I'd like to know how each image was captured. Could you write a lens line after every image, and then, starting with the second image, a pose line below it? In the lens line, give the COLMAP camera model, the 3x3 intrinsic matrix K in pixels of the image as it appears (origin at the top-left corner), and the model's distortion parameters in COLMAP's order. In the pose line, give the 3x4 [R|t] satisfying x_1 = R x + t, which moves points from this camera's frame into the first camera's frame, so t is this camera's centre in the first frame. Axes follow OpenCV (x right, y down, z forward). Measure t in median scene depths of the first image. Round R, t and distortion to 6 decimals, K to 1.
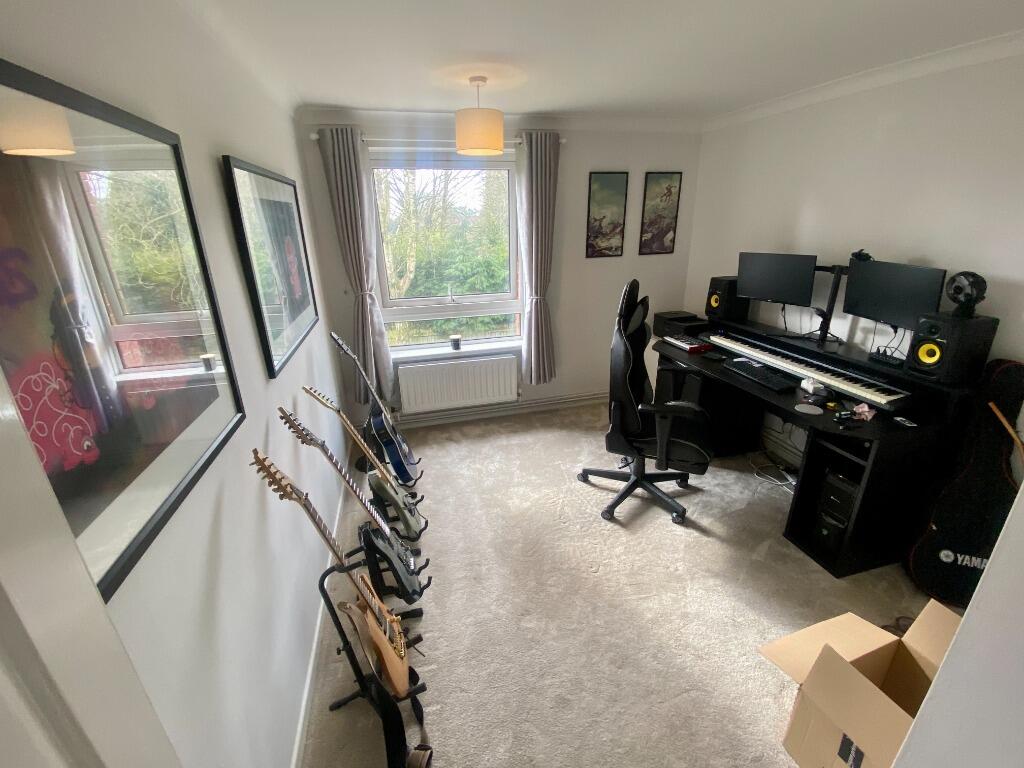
lens RADIAL K [[441.2, 0, 513.9], [0, 441.2, 384.5], [0, 0, 1]] dist [0.000332, 0.000108]
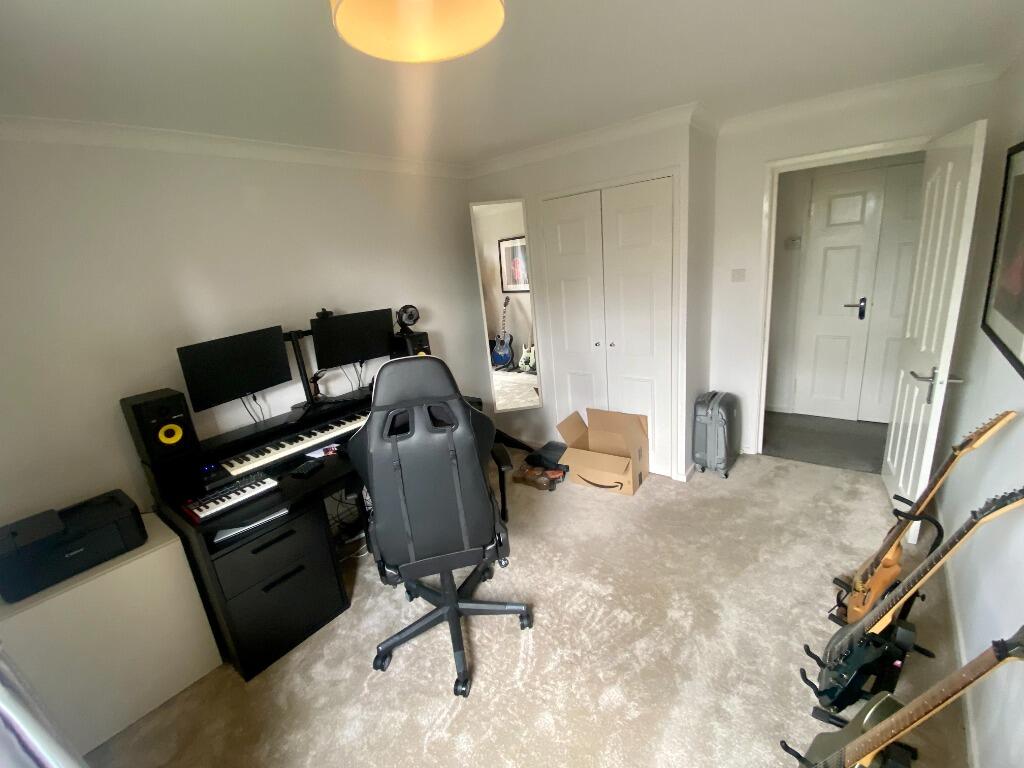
lens RADIAL K [[441.2, 0, 512.6], [0, 441.2, 381.6], [0, 0, 1]] dist [0.000332, 0.000108]
pose [[-0.591472, -0.141682, 0.793780, -0.336716], [0.387780, 0.813140, 0.434086, -0.404262], [-0.706957, 0.564561, -0.426008, 1.106856]]
